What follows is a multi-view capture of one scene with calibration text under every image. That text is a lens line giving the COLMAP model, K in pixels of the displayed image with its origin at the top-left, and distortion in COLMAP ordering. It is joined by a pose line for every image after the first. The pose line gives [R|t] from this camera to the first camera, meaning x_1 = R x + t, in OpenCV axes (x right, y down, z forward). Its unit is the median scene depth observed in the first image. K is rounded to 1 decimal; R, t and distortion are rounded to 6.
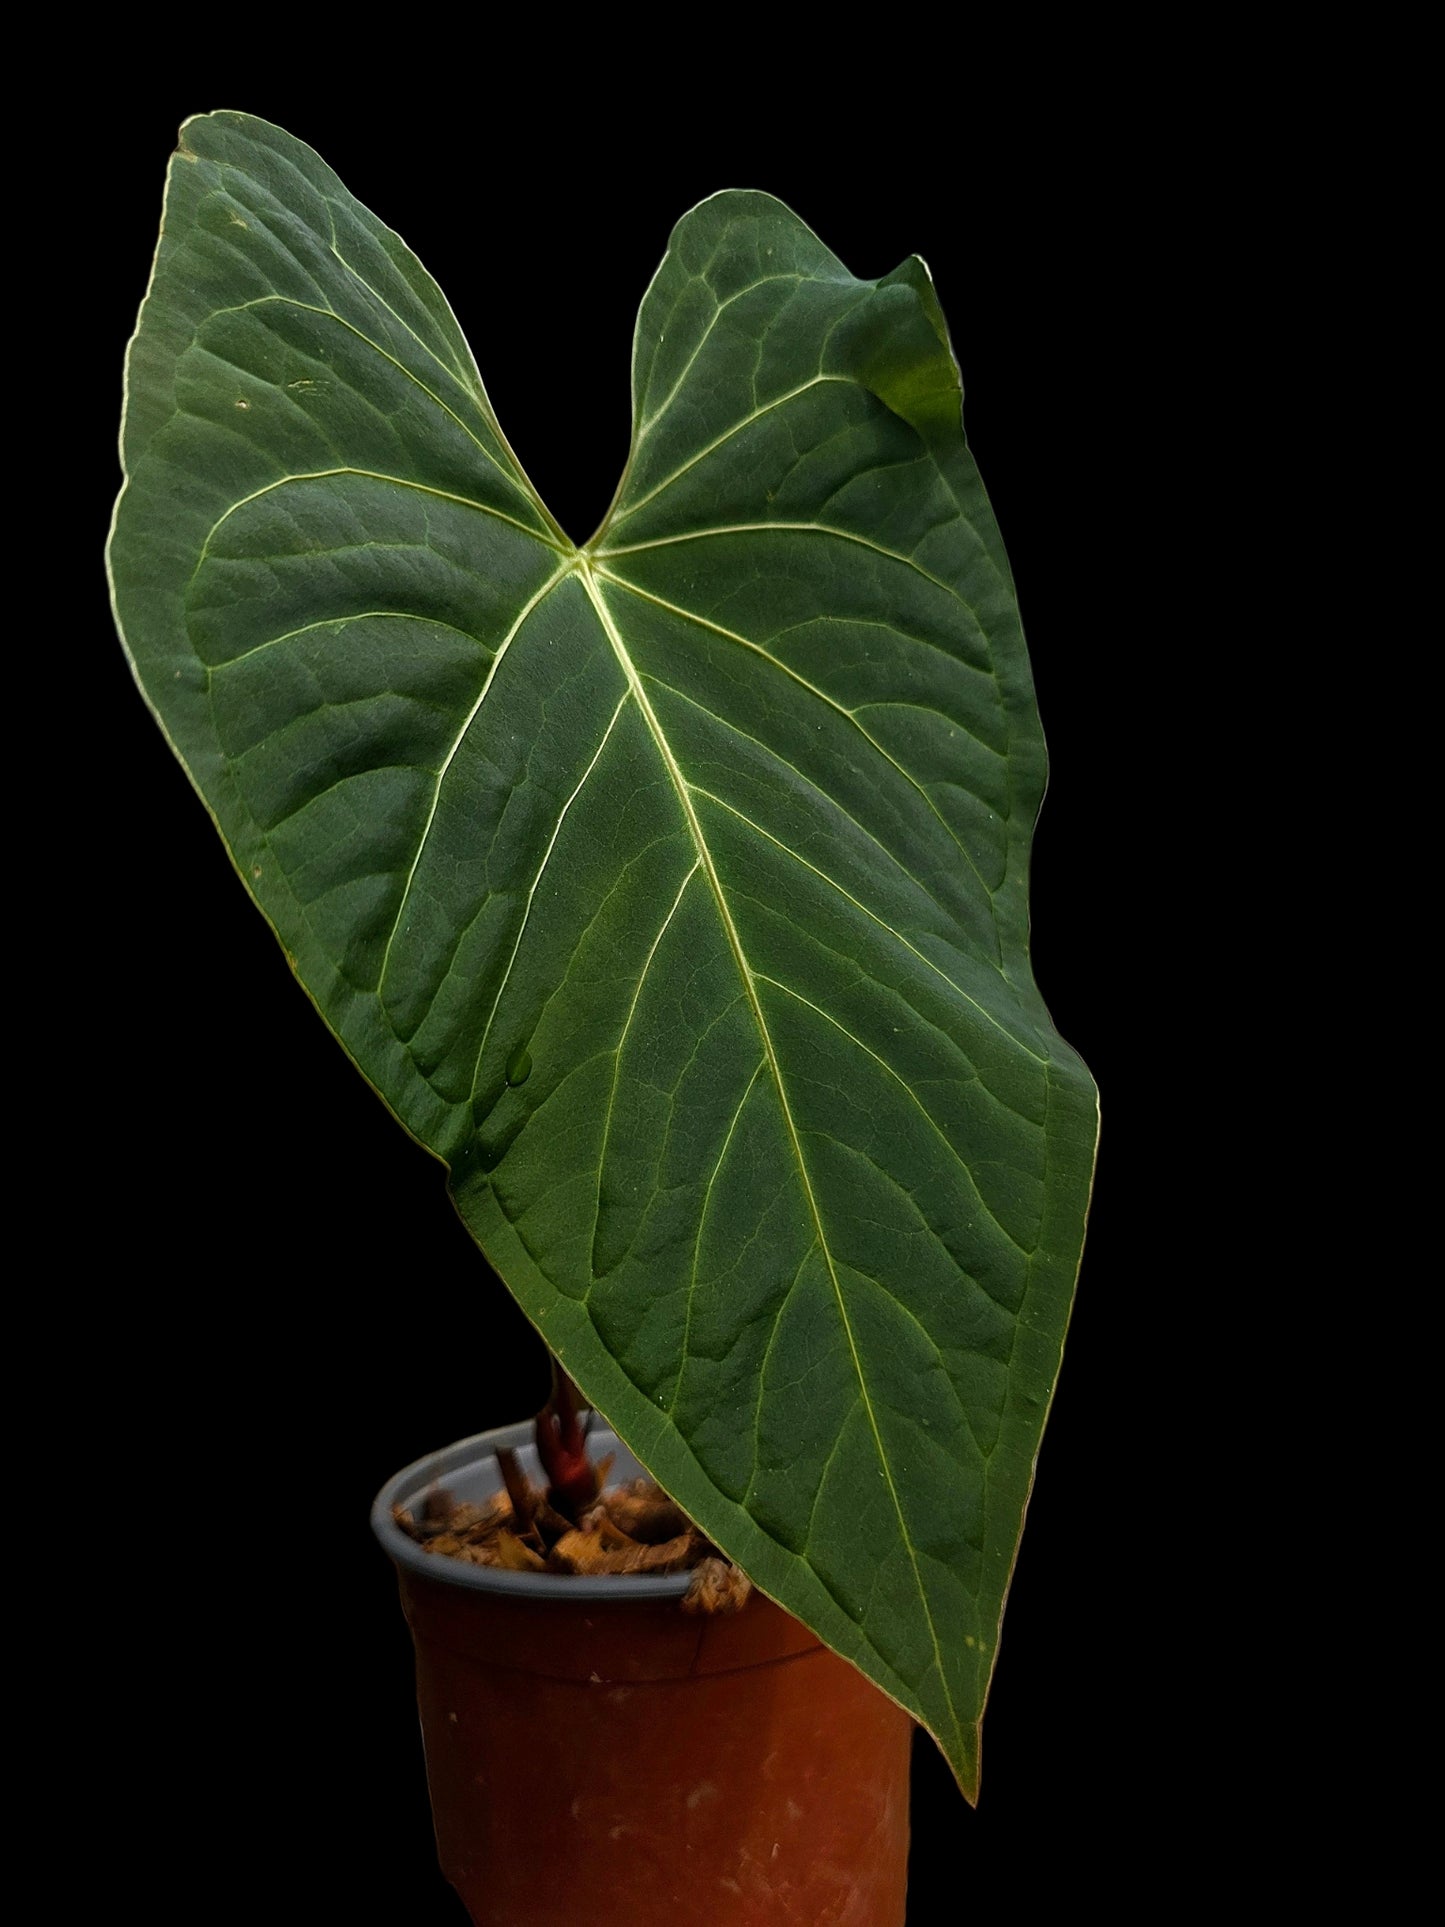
lens RADIAL K [[1330.8, 0, 711.3], [0, 1330.8, 959.8], [0, 0, 1]] dist [0.012444, -0.018816]
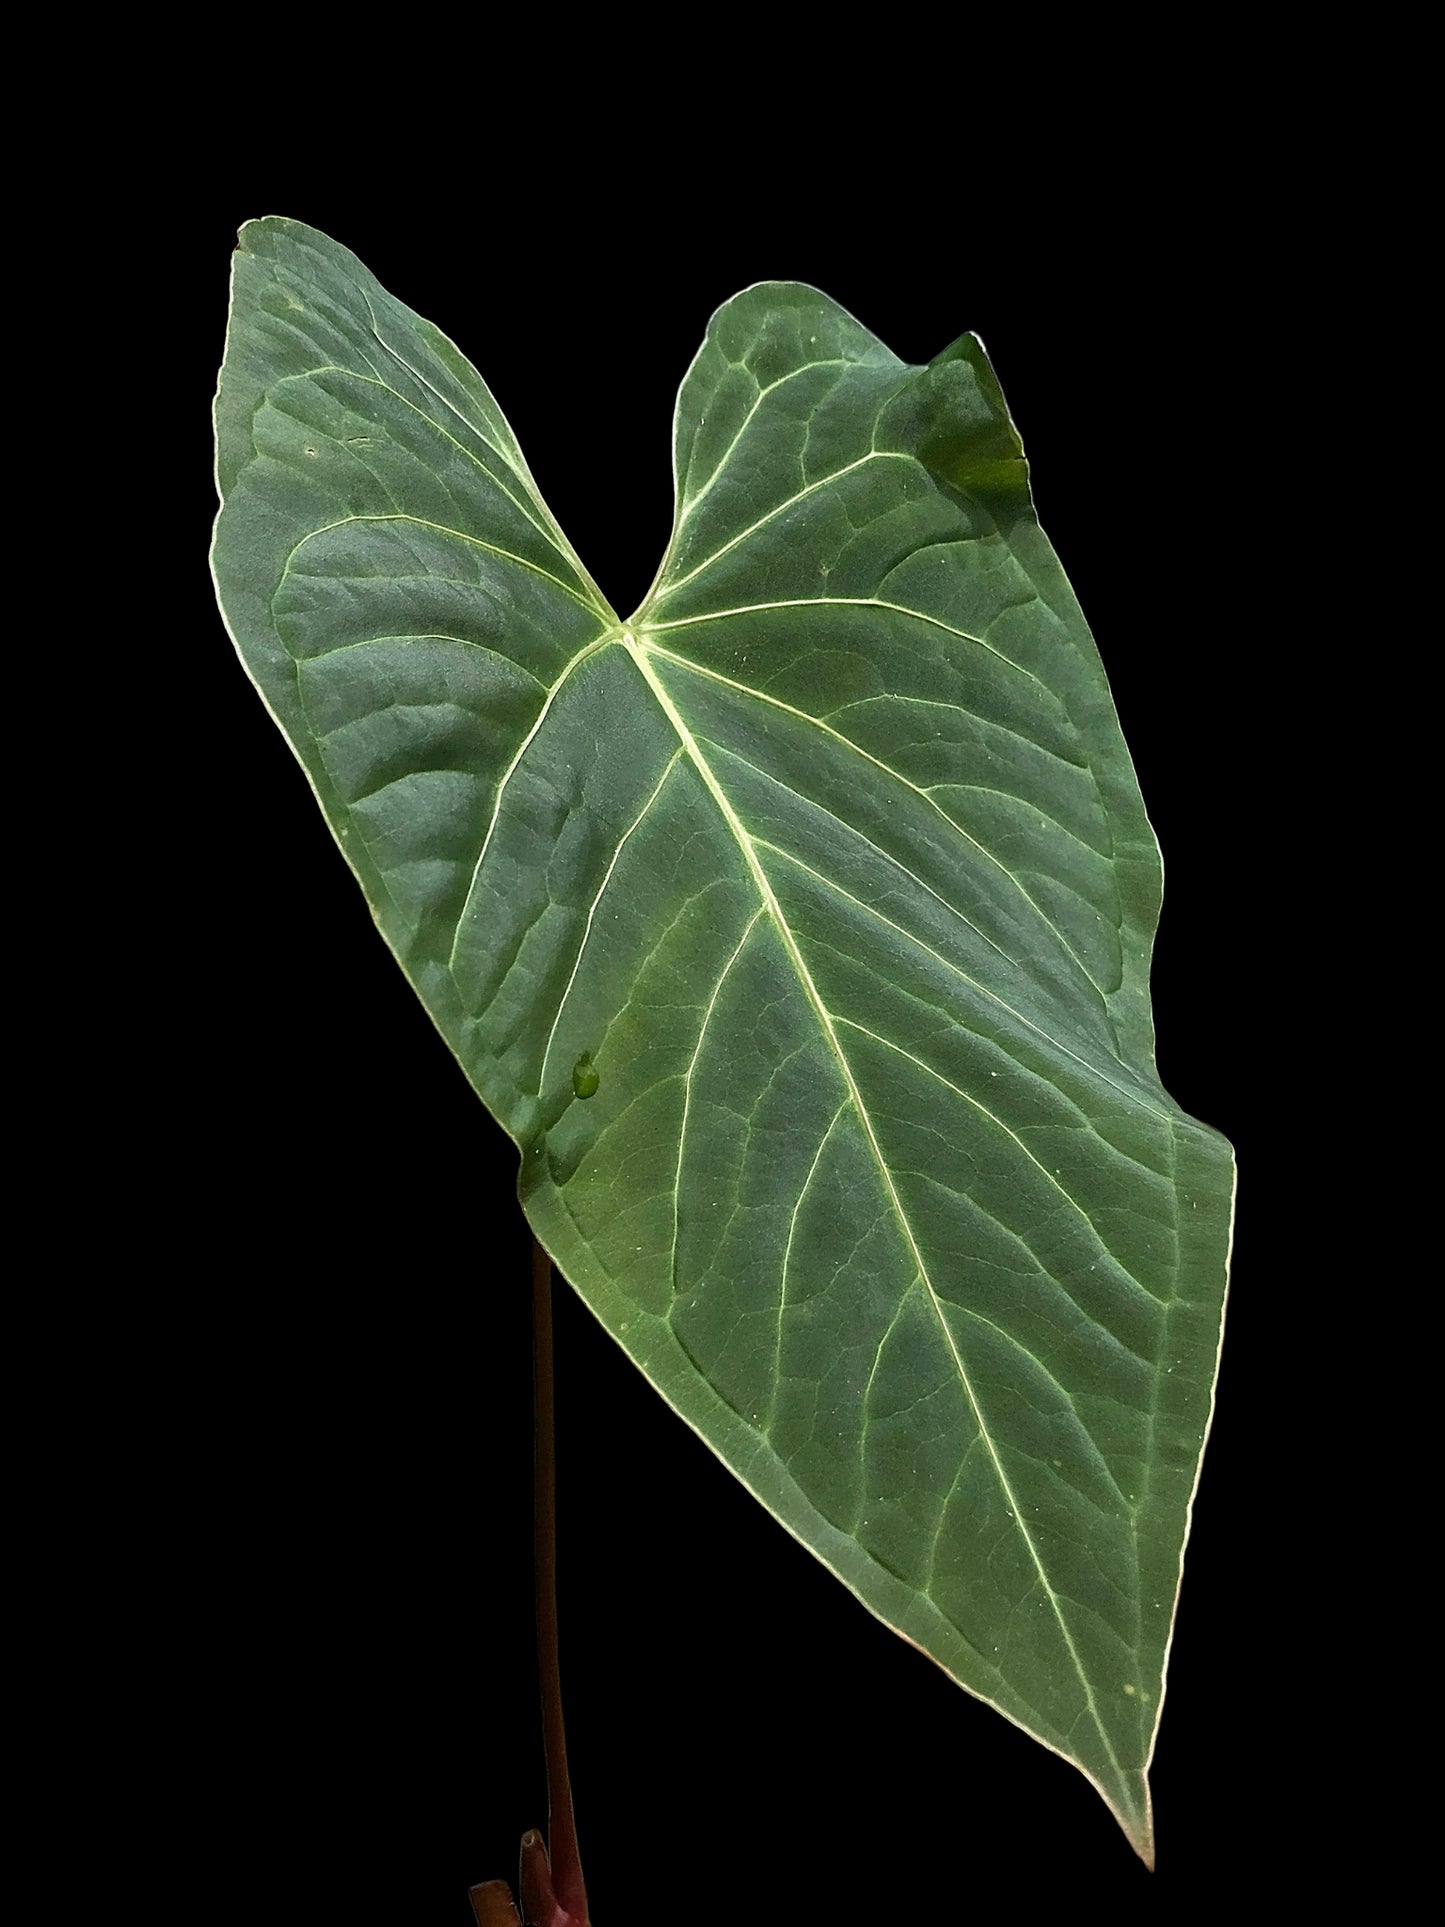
lens RADIAL K [[2453.9, 0, 707.0], [0, 2453.9, 946.0], [0, 0, 1]] dist [0.316807, 0.000000]
pose [[0.999094, -0.041101, -0.011046, -0.033001], [0.035311, 0.945417, -0.323944, 0.510002], [0.023758, 0.323261, 0.946012, -0.613314]]
